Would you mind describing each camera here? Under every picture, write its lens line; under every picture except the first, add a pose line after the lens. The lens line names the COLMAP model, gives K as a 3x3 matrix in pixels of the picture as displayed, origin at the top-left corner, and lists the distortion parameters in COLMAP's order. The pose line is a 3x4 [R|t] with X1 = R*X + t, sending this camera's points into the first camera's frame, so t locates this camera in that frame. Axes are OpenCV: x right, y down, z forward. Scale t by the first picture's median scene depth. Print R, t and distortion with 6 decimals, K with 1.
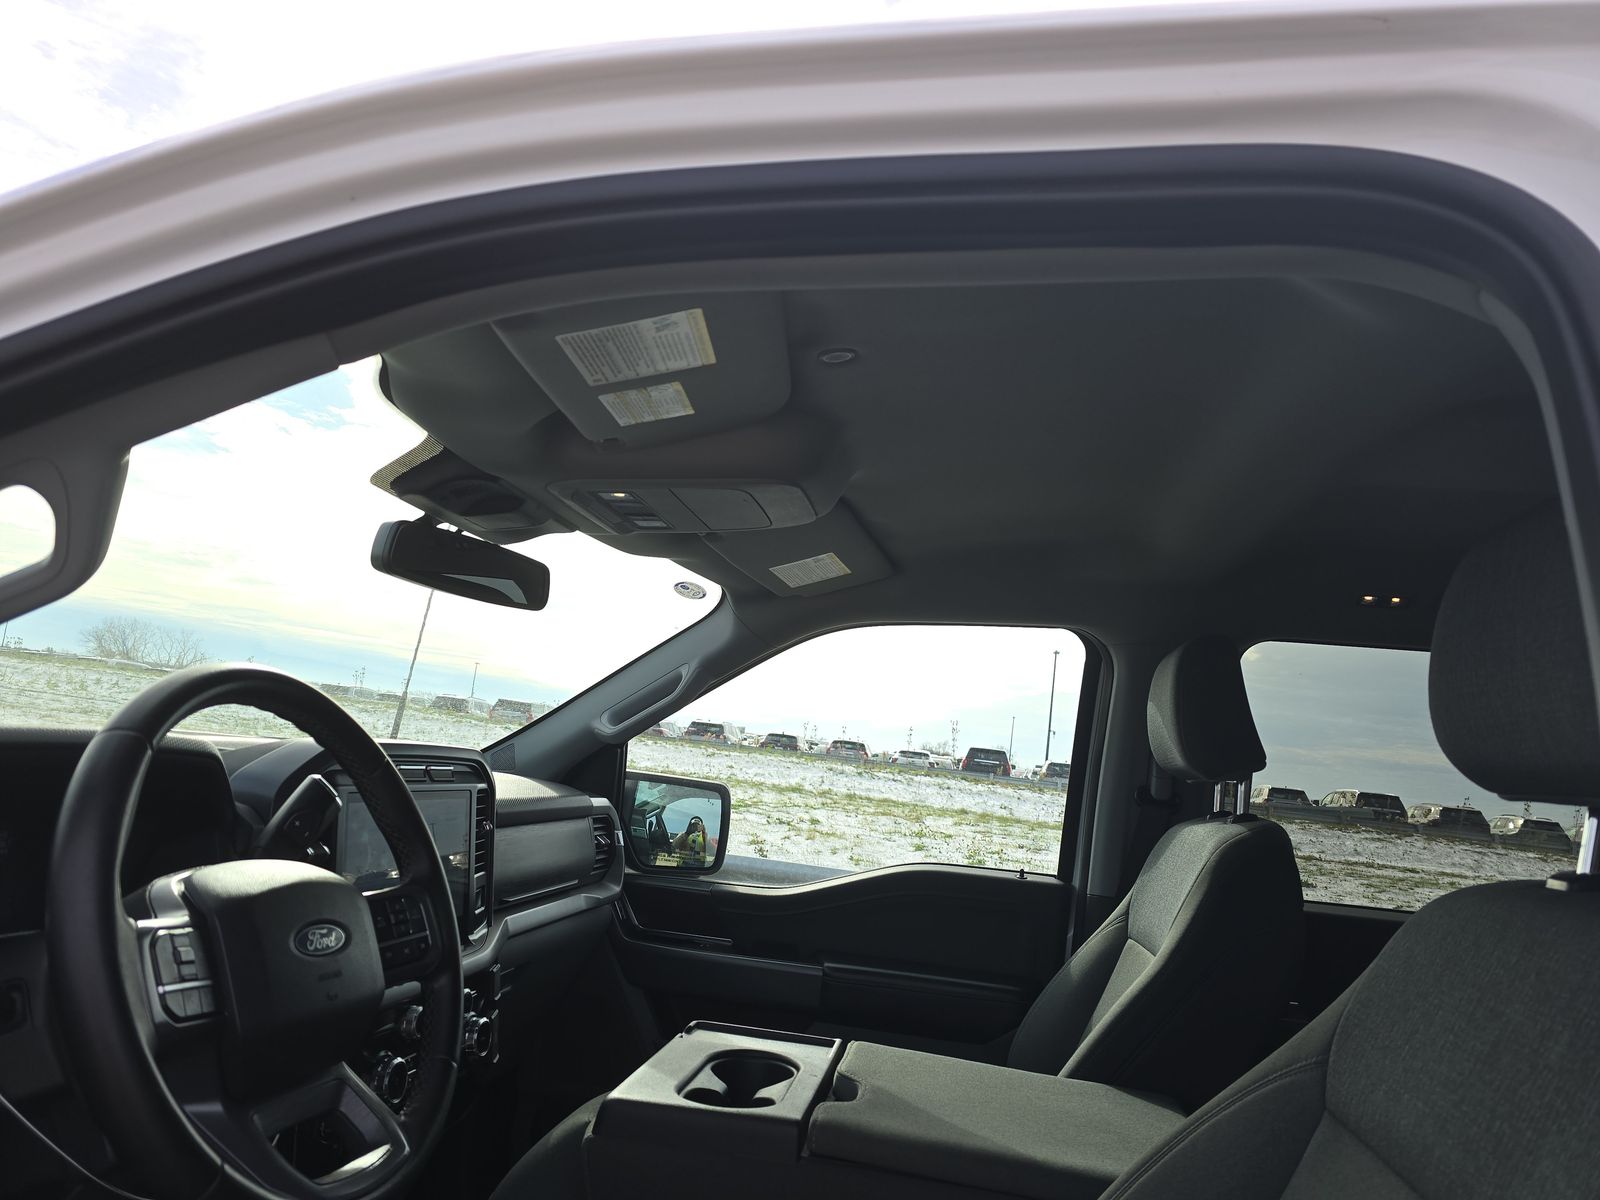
lens RADIAL K [[1067.5, 0, 800.0], [0, 1067.5, 600.0], [0, 0, 1]] dist [0.084321, -0.105885]
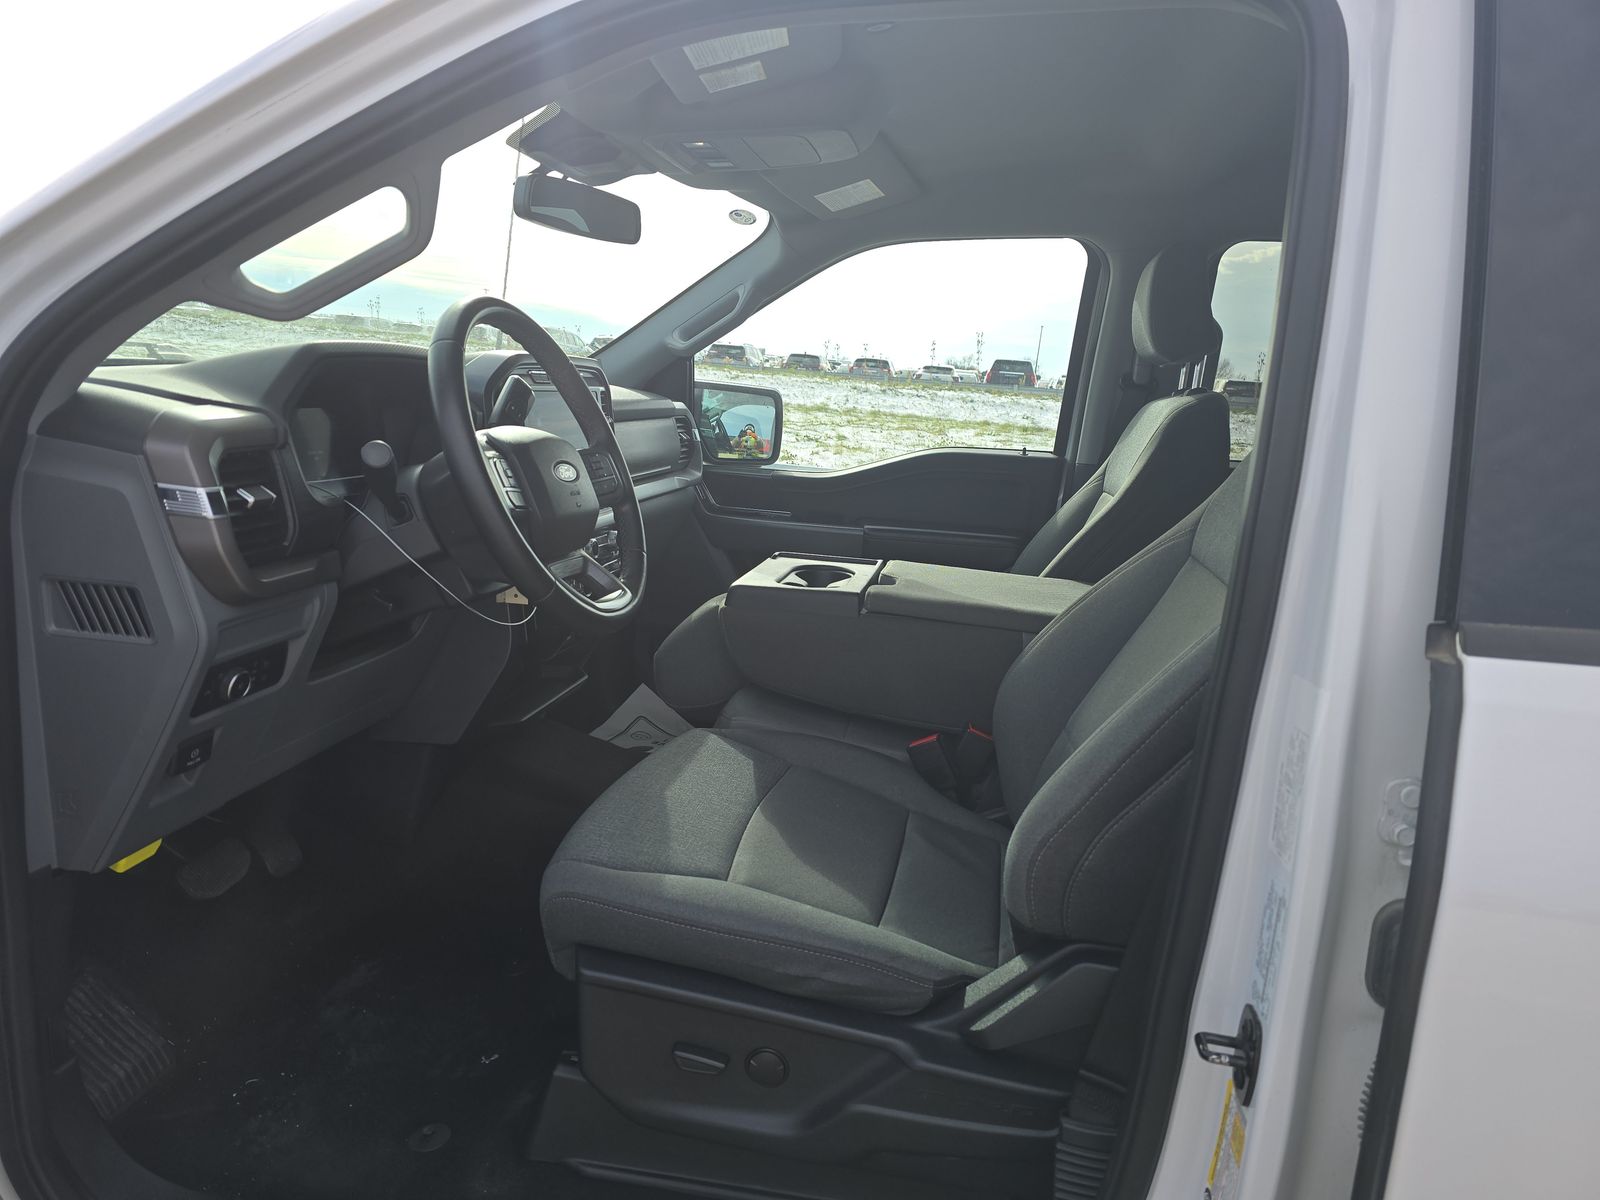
lens RADIAL K [[1067.5, 0, 800.0], [0, 1067.5, 600.0], [0, 0, 1]] dist [0.084321, -0.105885]
pose [[0.999123, -0.031676, -0.027379, -0.022100], [0.039146, 0.938714, 0.342468, -0.016381], [0.014853, -0.343239, 0.939131, -0.218704]]
